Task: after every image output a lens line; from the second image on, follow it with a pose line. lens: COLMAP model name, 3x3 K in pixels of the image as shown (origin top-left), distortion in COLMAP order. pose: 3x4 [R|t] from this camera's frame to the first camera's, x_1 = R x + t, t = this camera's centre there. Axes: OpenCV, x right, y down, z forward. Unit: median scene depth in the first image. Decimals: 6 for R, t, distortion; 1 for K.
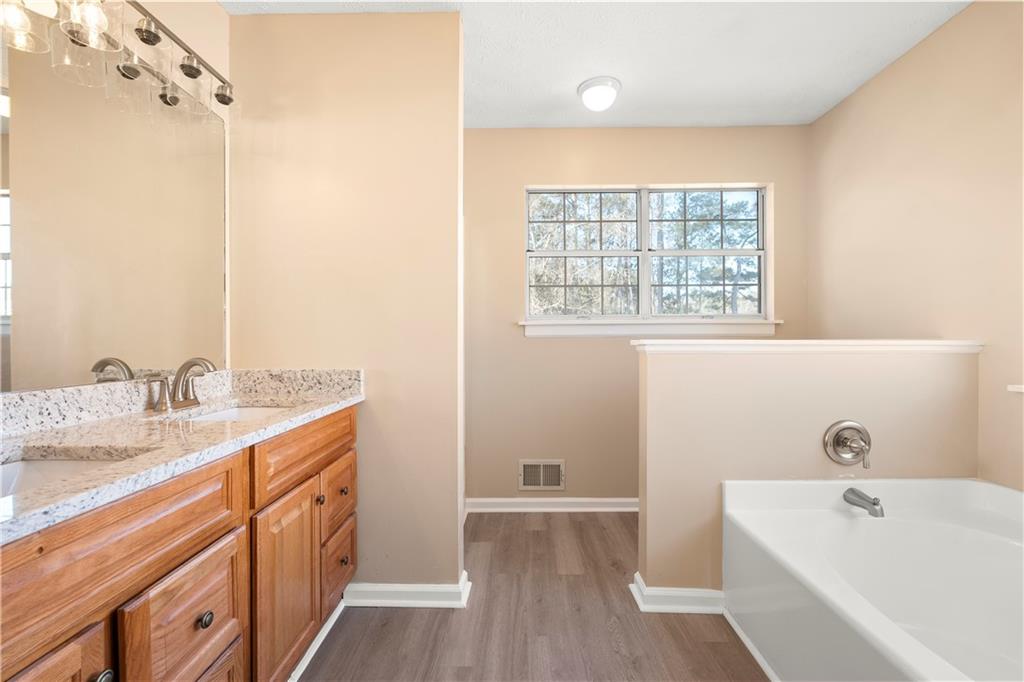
lens RADIAL K [[444.3, 0, 511.7], [0, 444.3, 342.1], [0, 0, 1]] dist [-0.006418, 0.000125]
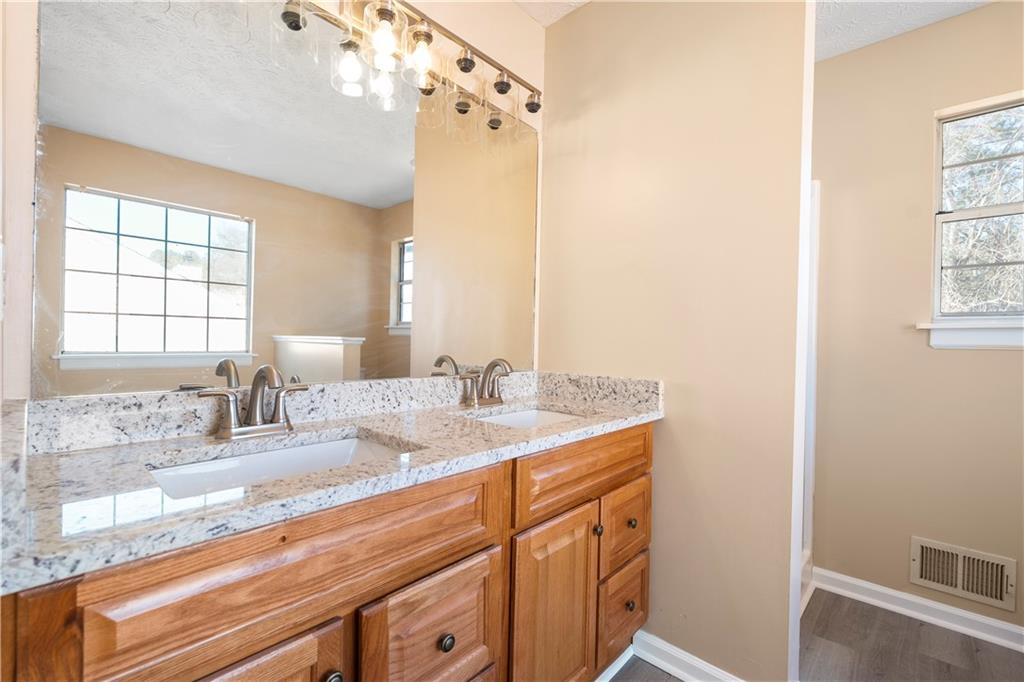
lens RADIAL K [[444.3, 0, 511.7], [0, 444.3, 342.1], [0, 0, 1]] dist [-0.006418, 0.000125]
pose [[0.744823, 0.020580, -0.666945, 0.012402], [-0.028067, 0.999606, -0.000499, -0.004706], [0.666672, 0.019091, 0.745107, 0.289808]]
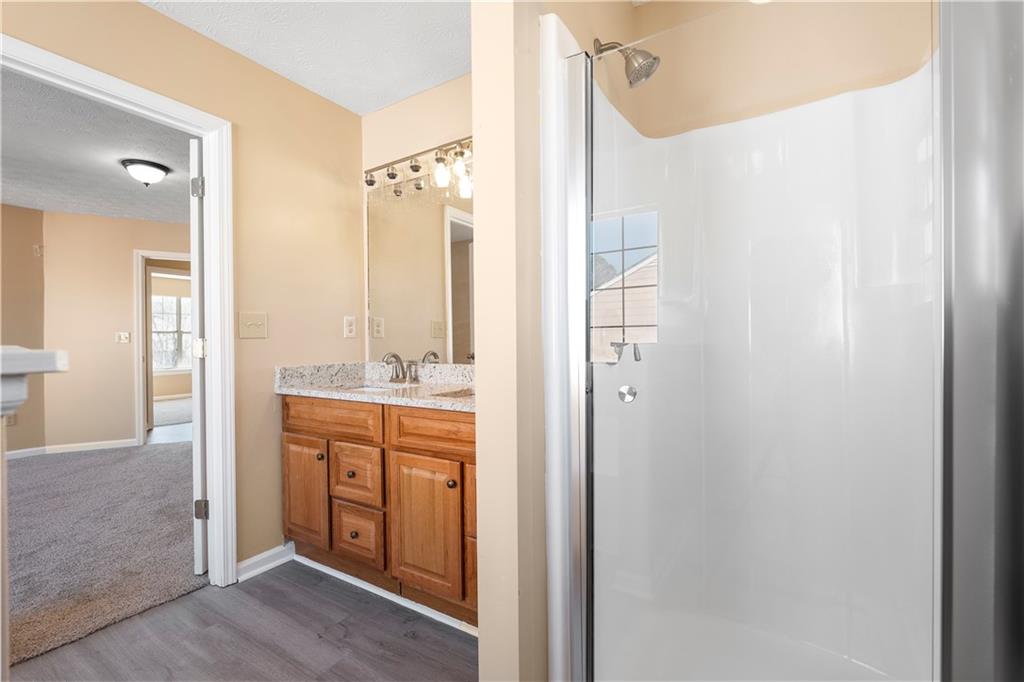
lens RADIAL K [[444.3, 0, 511.7], [0, 444.3, 342.1], [0, 0, 1]] dist [-0.006418, 0.000125]
pose [[-0.510717, 0.008243, -0.859709, 0.541103], [0.002790, 0.999965, 0.007930, -0.009348], [0.859744, 0.001652, -0.510722, 2.050971]]
